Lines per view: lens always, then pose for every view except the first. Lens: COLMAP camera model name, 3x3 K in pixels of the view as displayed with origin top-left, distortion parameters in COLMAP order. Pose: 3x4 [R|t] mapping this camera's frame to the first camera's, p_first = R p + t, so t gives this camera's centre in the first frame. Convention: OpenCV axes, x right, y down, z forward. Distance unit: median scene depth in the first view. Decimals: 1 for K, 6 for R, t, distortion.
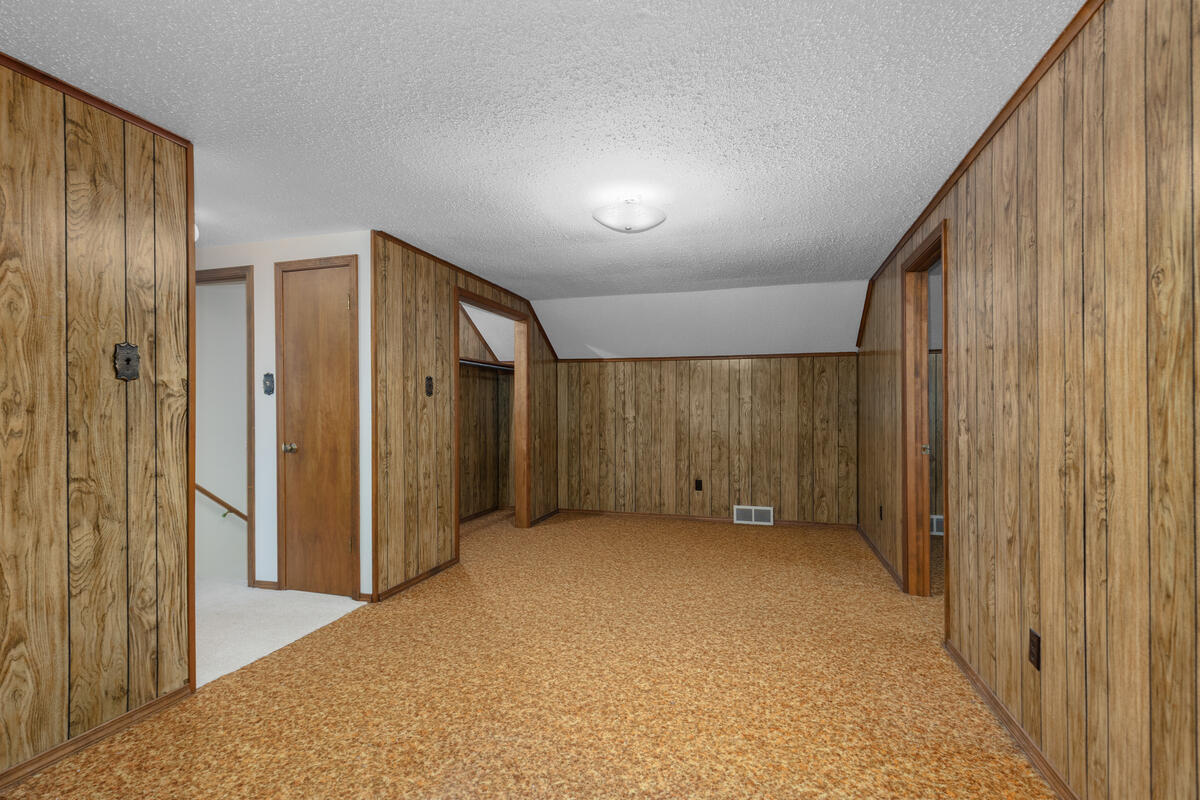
lens RADIAL K [[541.2, 0, 605.2], [0, 541.2, 408.8], [0, 0, 1]] dist [0.004033, -0.000428]
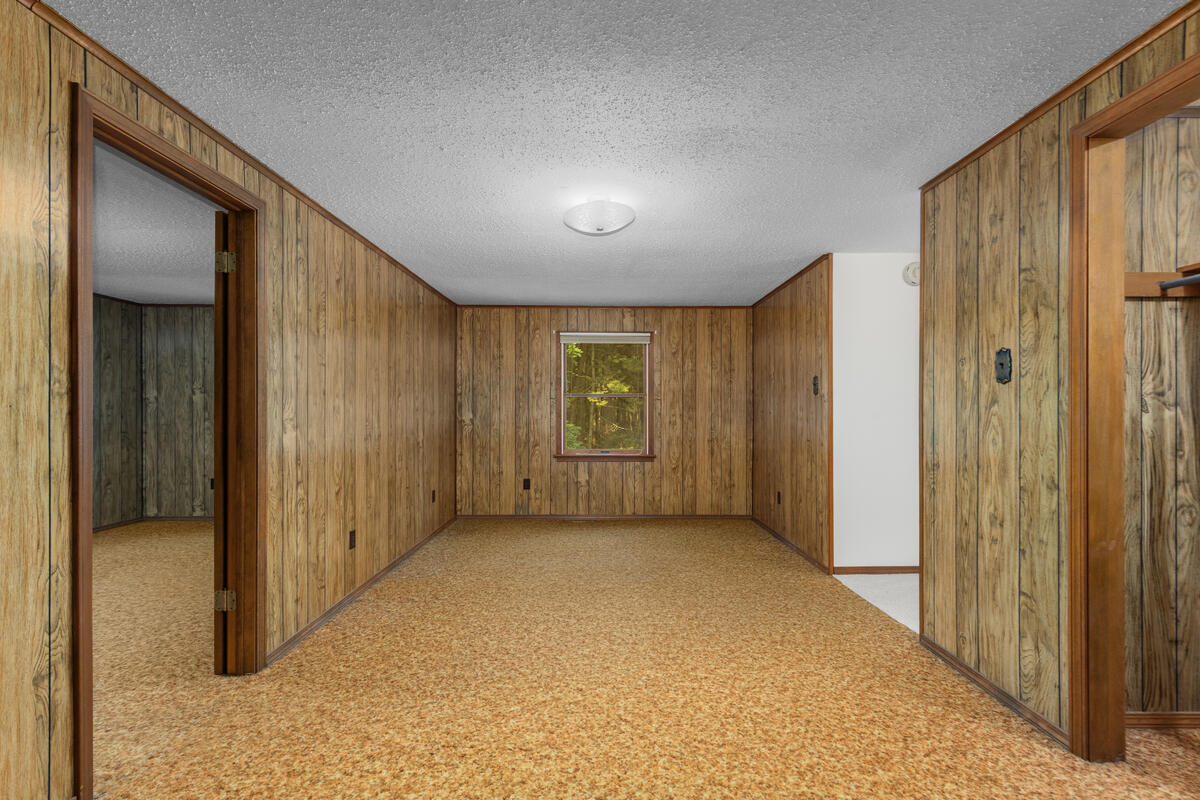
lens RADIAL K [[541.2, 0, 605.2], [0, 541.2, 408.8], [0, 0, 1]] dist [0.004033, -0.000428]
pose [[-0.955548, 0.000700, -0.294836, 0.253557], [0.002501, 0.999980, -0.005732, 0.005619], [0.294826, -0.006214, -0.955531, 1.496715]]
